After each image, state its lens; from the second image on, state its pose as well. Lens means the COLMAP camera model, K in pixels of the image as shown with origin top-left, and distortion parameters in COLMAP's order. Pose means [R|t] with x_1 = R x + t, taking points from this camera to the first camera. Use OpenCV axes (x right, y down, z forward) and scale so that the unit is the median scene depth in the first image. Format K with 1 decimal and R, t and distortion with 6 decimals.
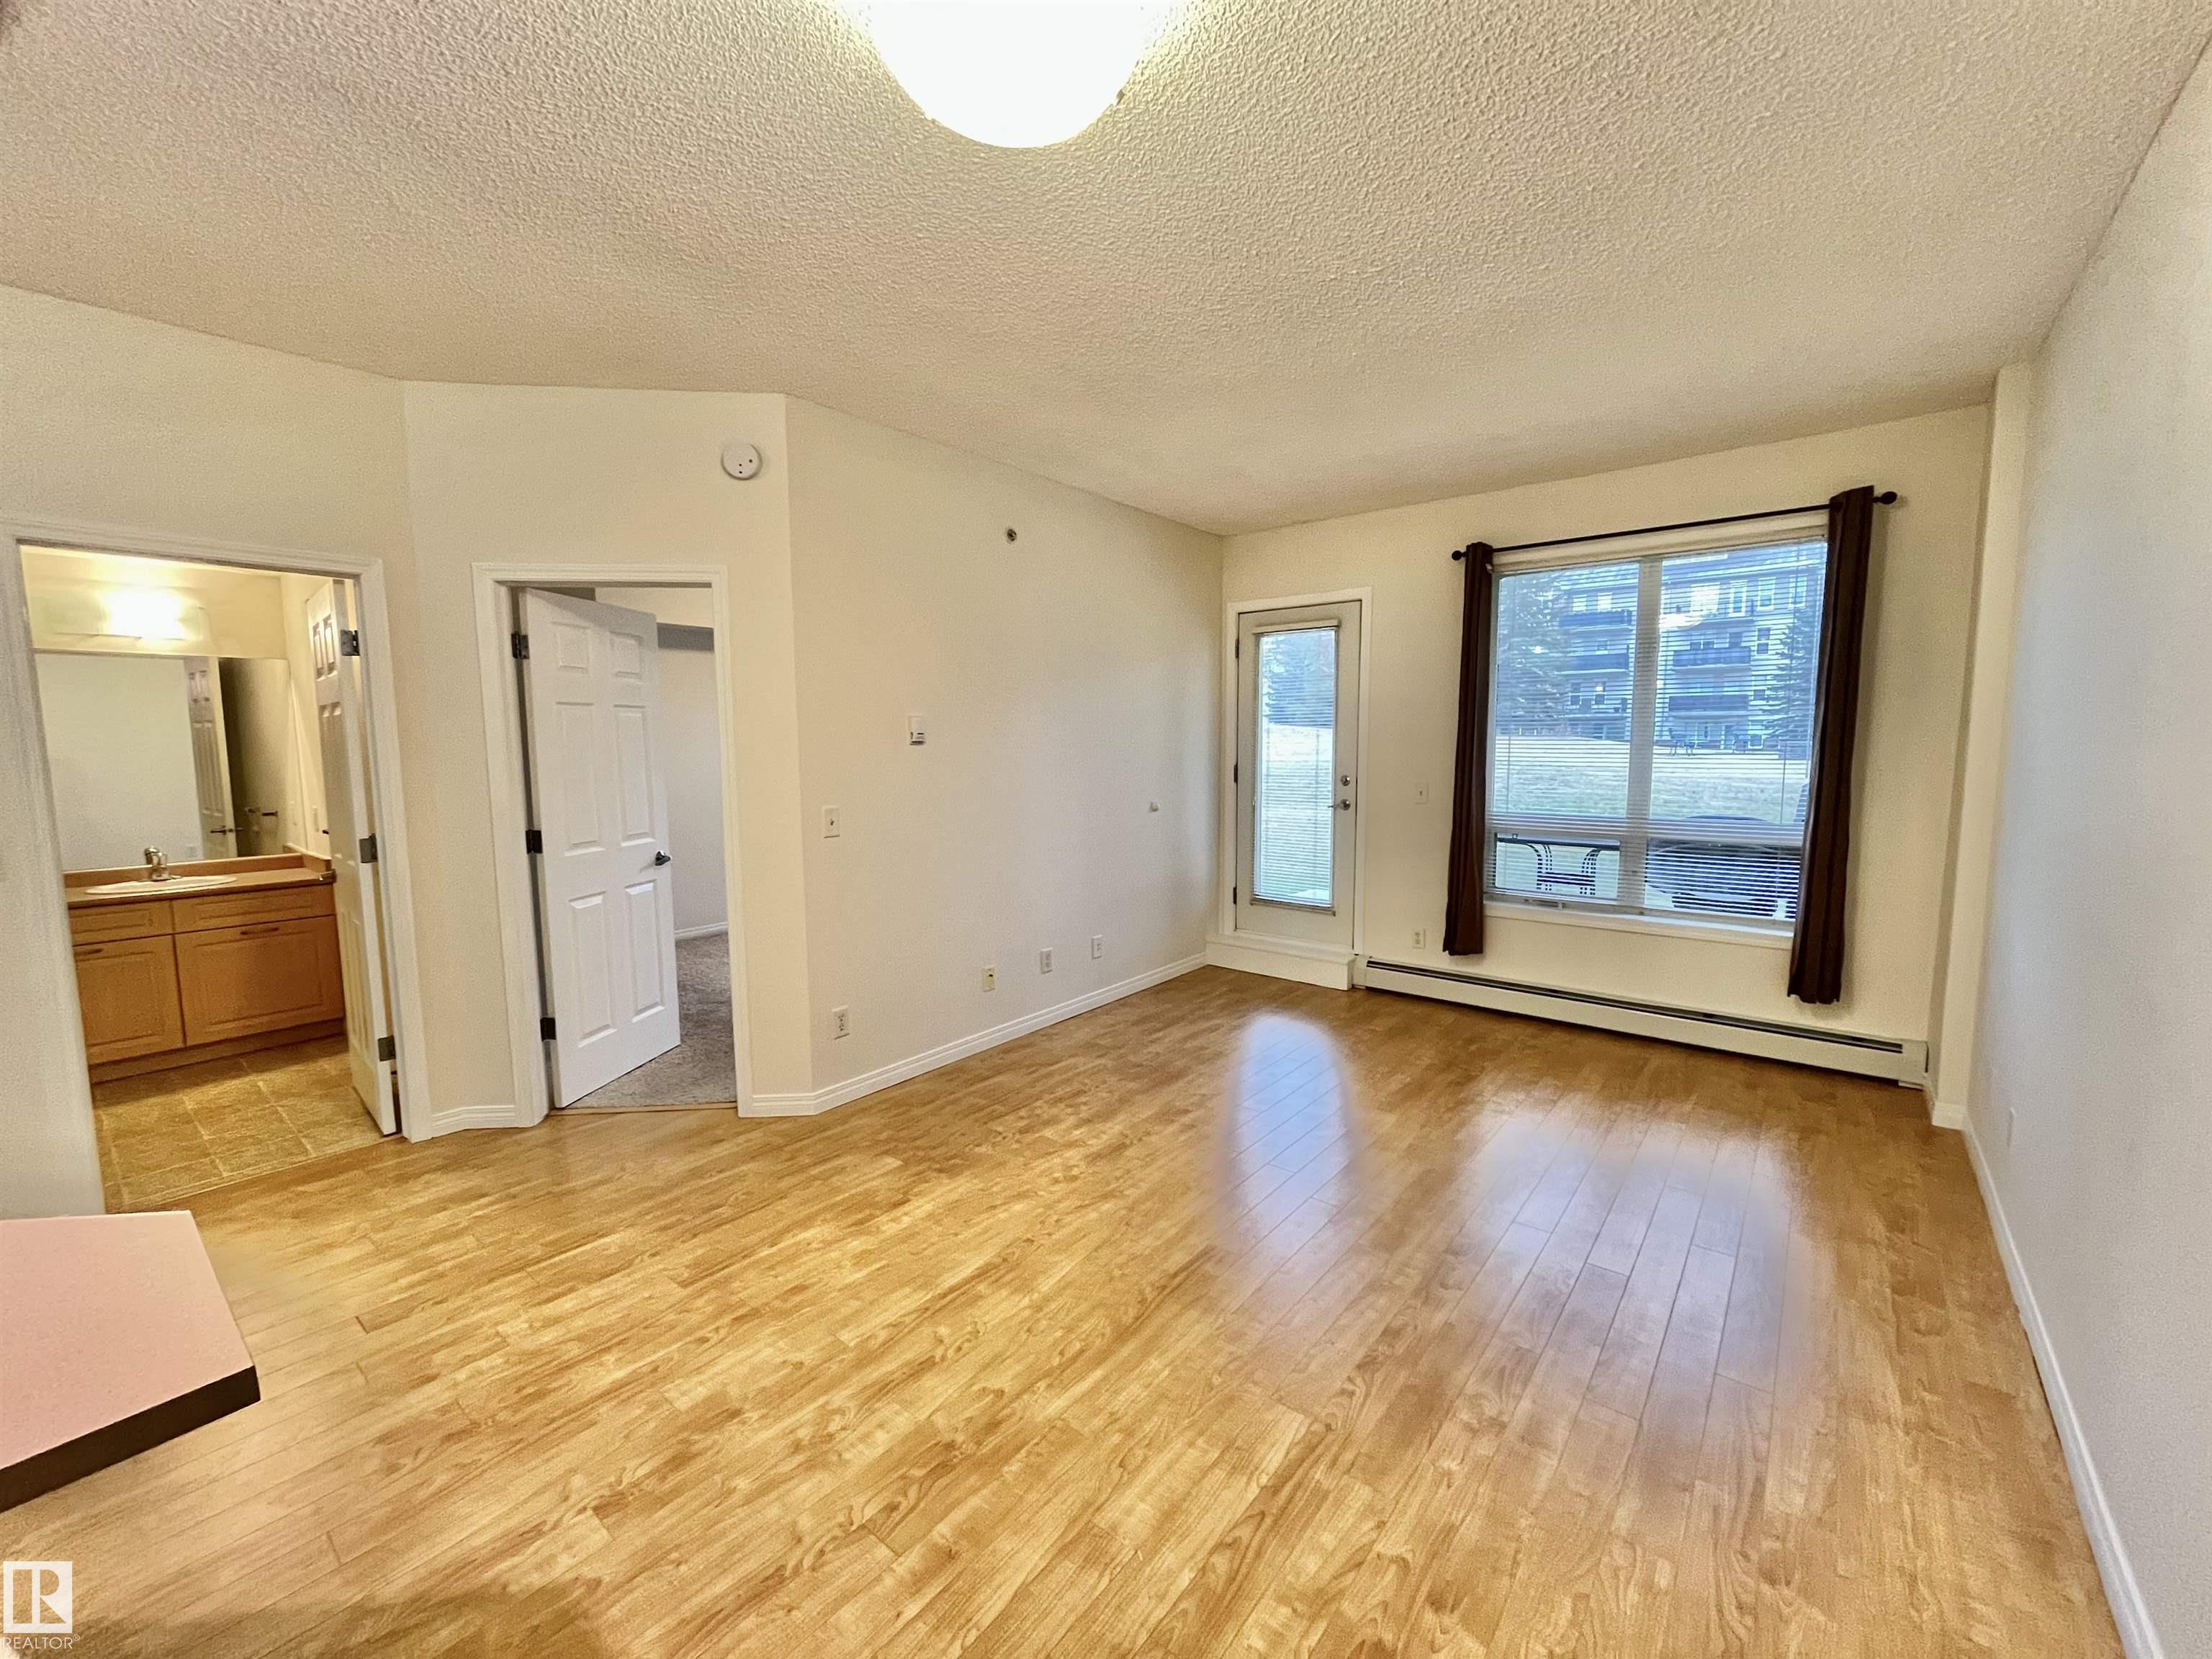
lens RADIAL K [[882.1, 0, 1106.0], [0, 882.1, 829.5], [0, 0, 1]] dist [0.000798, -0.000002]
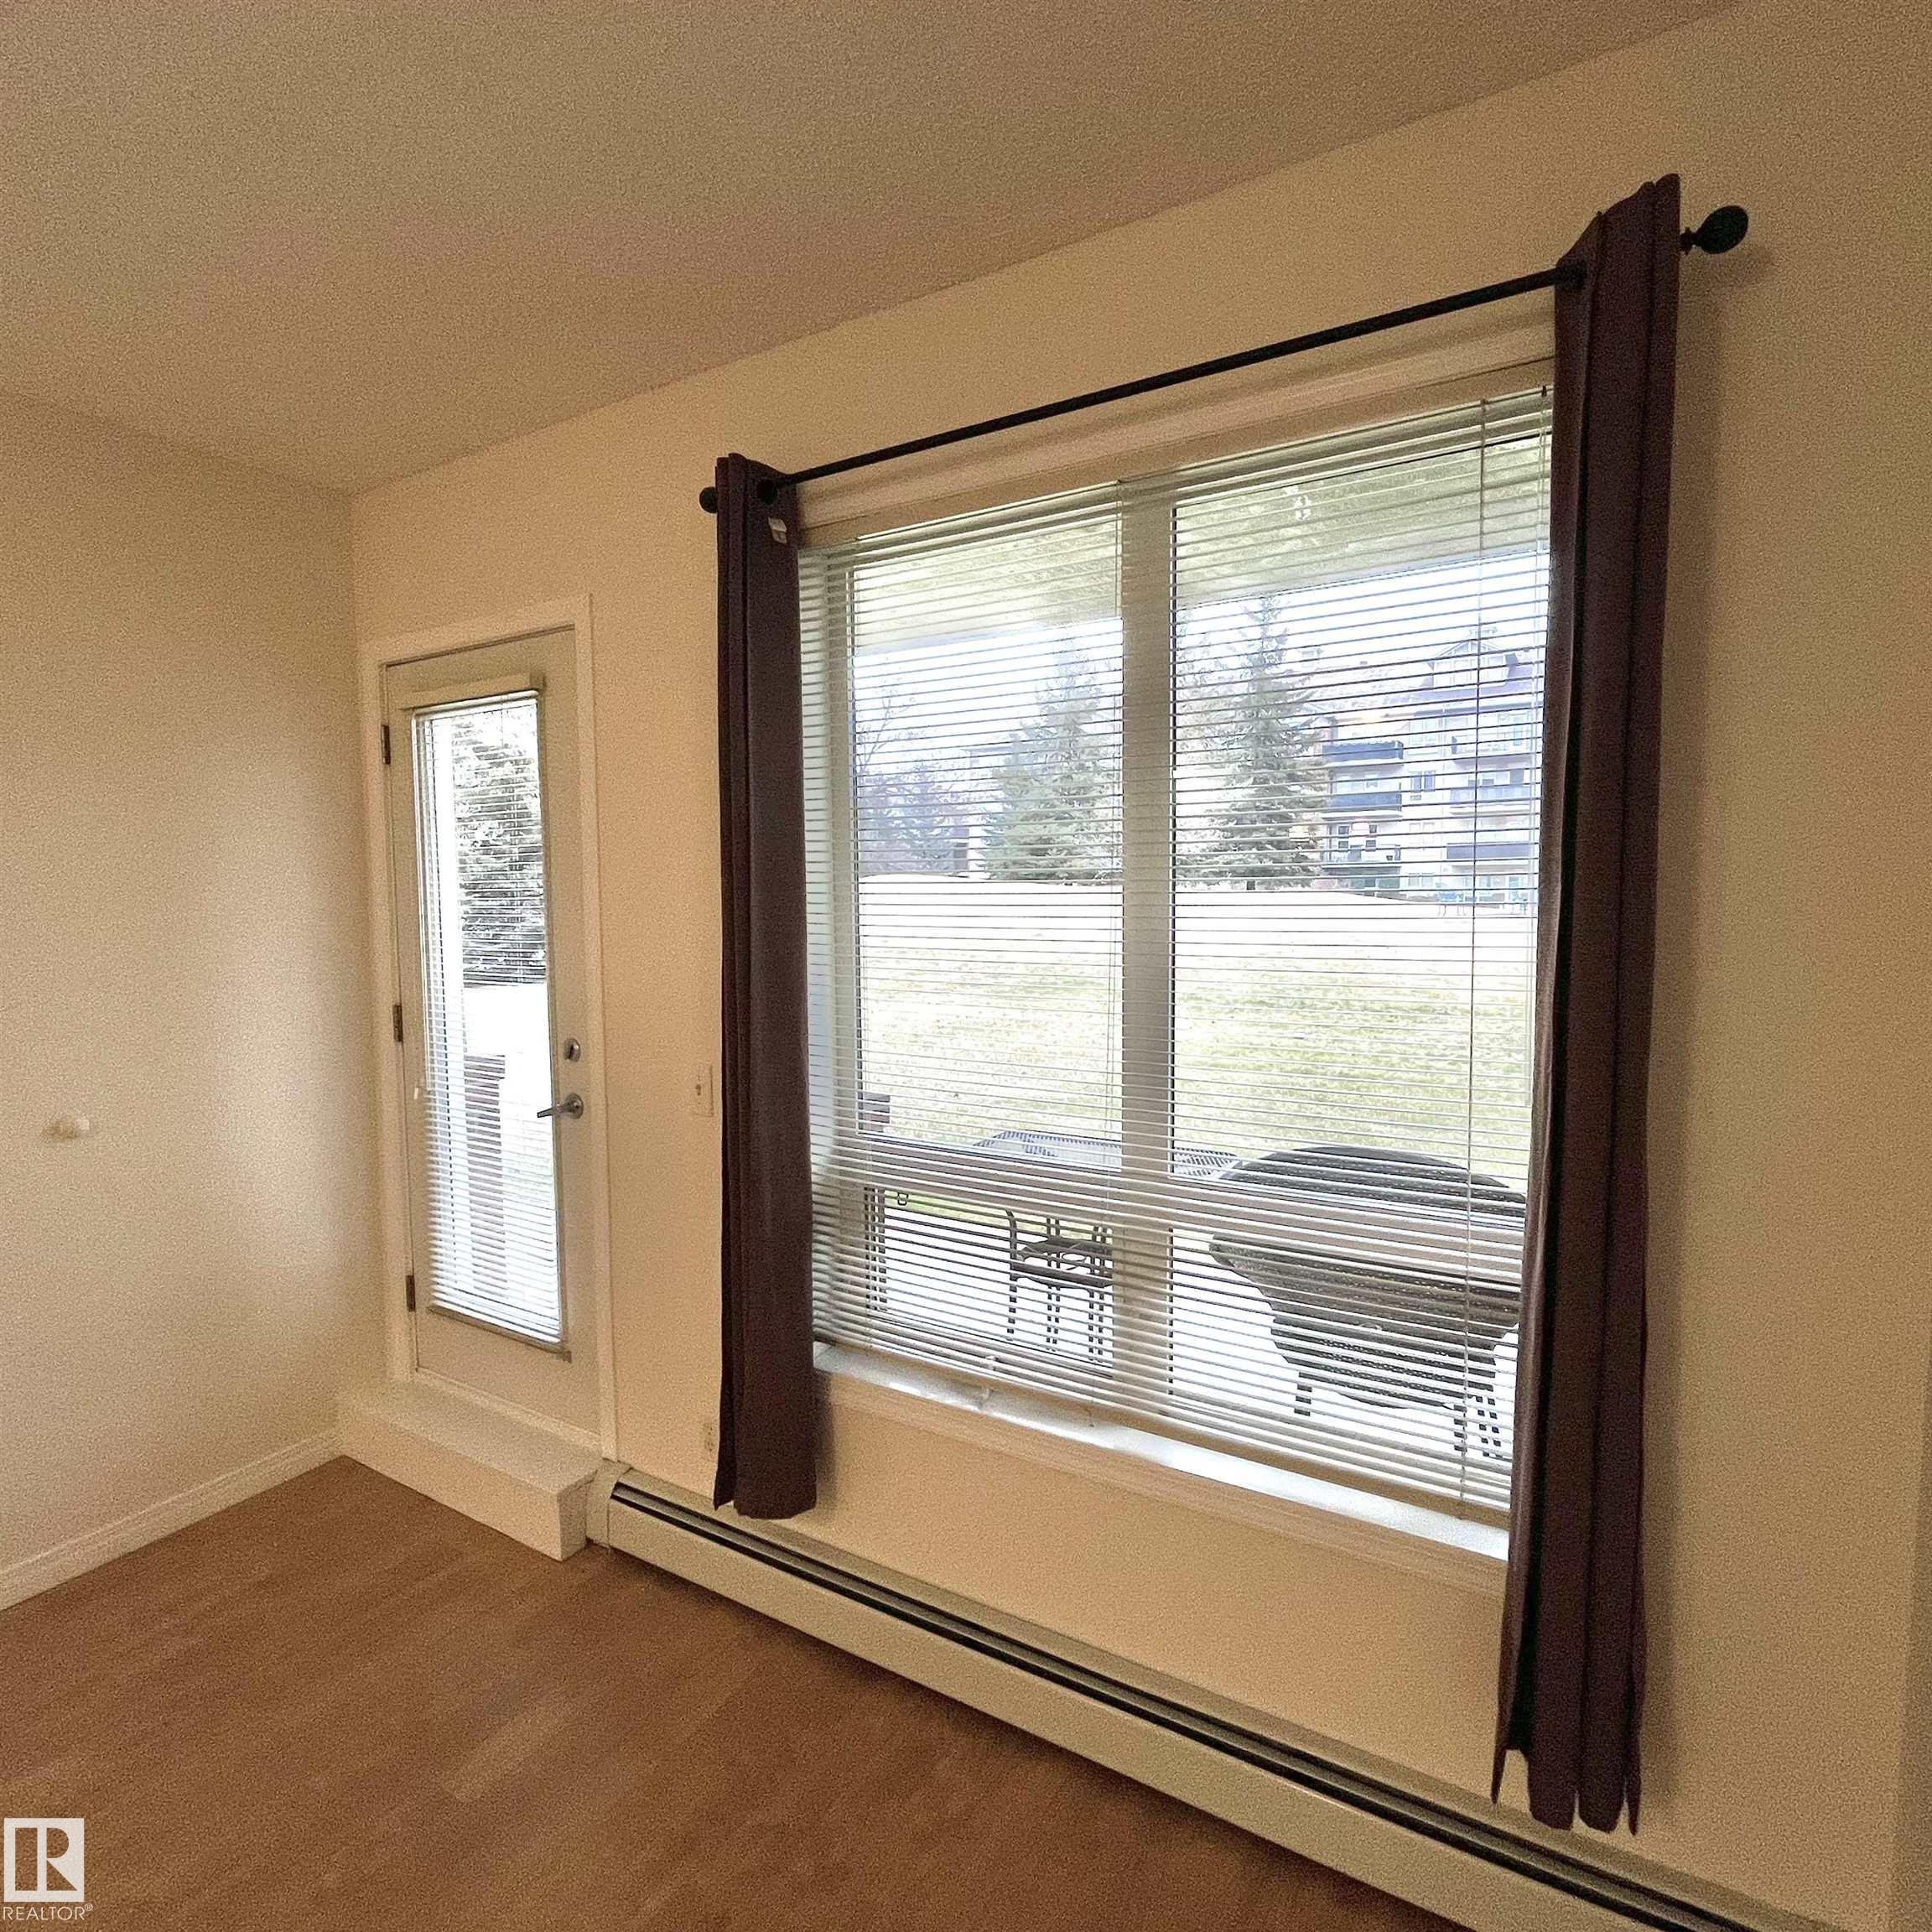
lens RADIAL K [[1066.8, 0, 966.0], [0, 1066.8, 966.0], [0, 0, 1]] dist [0.003754, 0.001264]
pose [[0.988448, -0.012865, 0.151012, 0.453297], [0.017699, 0.999372, -0.030711, -0.090714], [-0.150522, 0.033029, 0.988055, 0.543768]]
